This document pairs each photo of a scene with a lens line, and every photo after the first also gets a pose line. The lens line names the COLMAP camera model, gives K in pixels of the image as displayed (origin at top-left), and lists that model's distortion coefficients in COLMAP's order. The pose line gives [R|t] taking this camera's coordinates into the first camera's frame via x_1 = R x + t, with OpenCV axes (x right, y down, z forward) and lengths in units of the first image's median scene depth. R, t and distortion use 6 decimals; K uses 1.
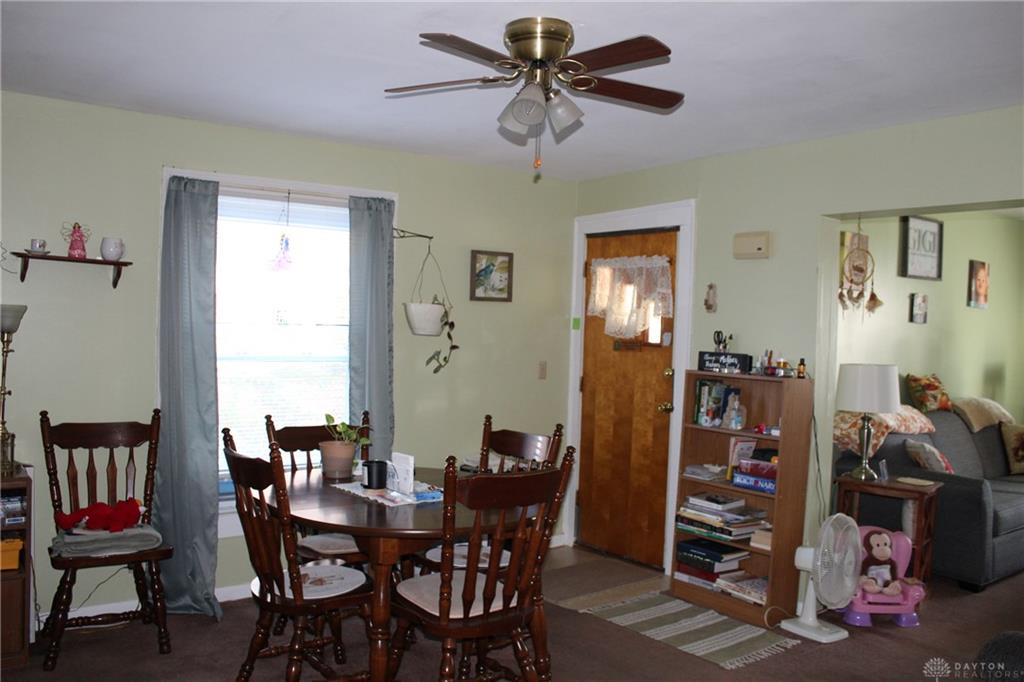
lens RADIAL K [[882.9, 0, 512.0], [0, 882.9, 341.0], [0, 0, 1]] dist [-0.143517, 0.139589]
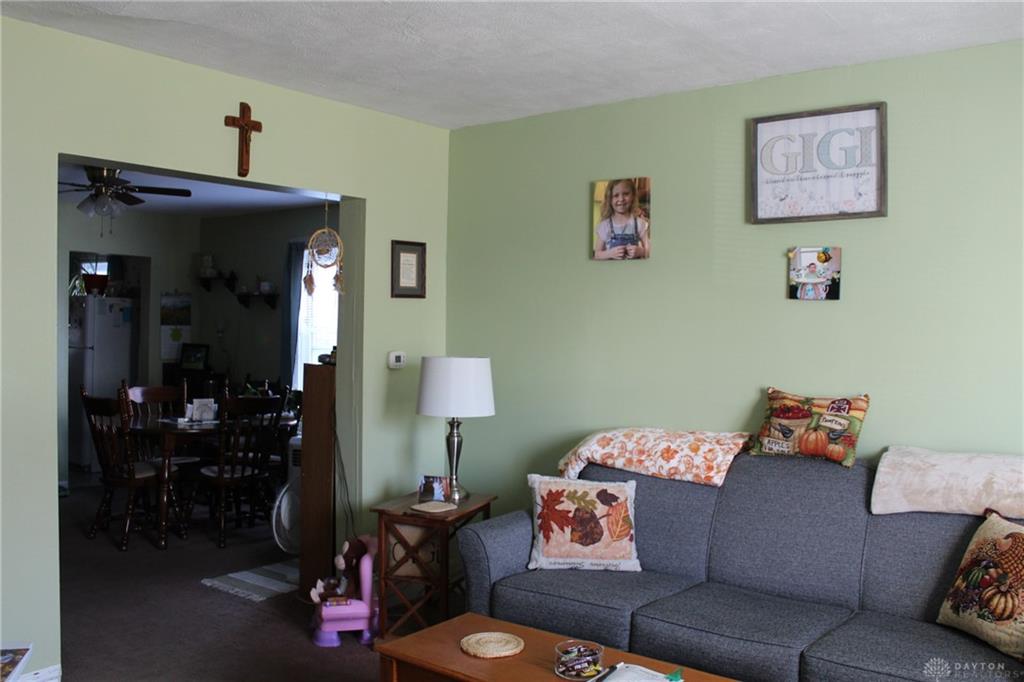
lens RADIAL K [[916.7, 0, 512.0], [0, 916.7, 341.0], [0, 0, 1]] dist [-0.127426, 0.142585]
pose [[0.245255, -0.016645, -0.969316, 0.985759], [-0.026707, 0.999357, -0.023918, 0.025131], [0.969091, 0.031754, 0.244653, 0.662667]]
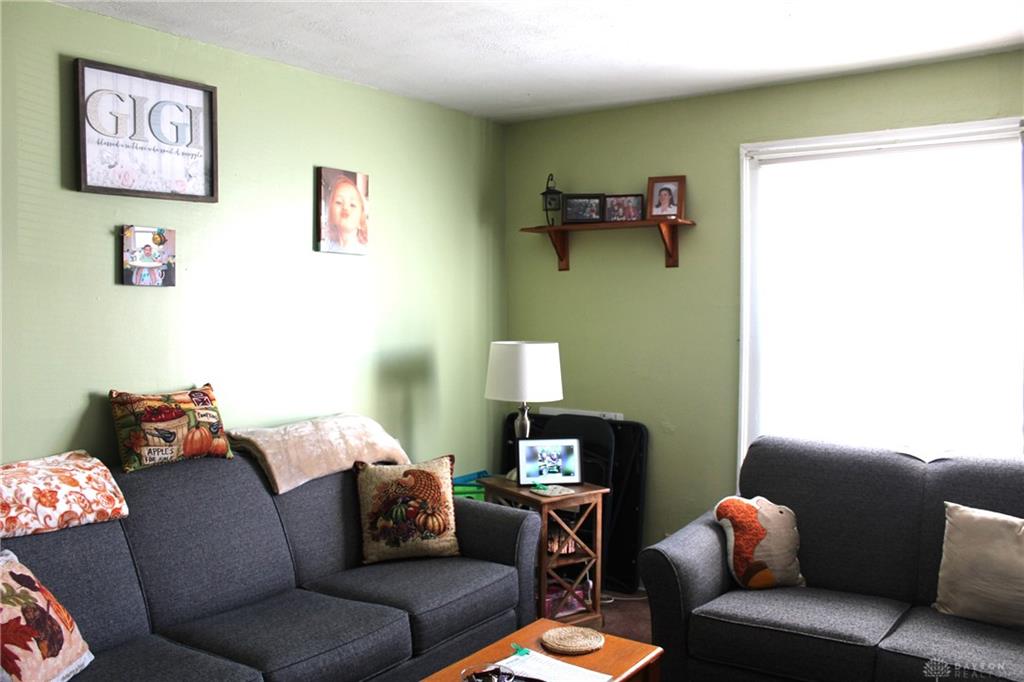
lens RADIAL K [[882.9, 0, 512.0], [0, 882.9, 341.0], [0, 0, 1]] dist [-0.143517, 0.139589]
pose [[0.959725, -0.050964, 0.276281, 0.530833], [0.042088, 0.998392, 0.037965, 0.000990], [-0.277772, -0.024808, 0.960327, 0.456462]]
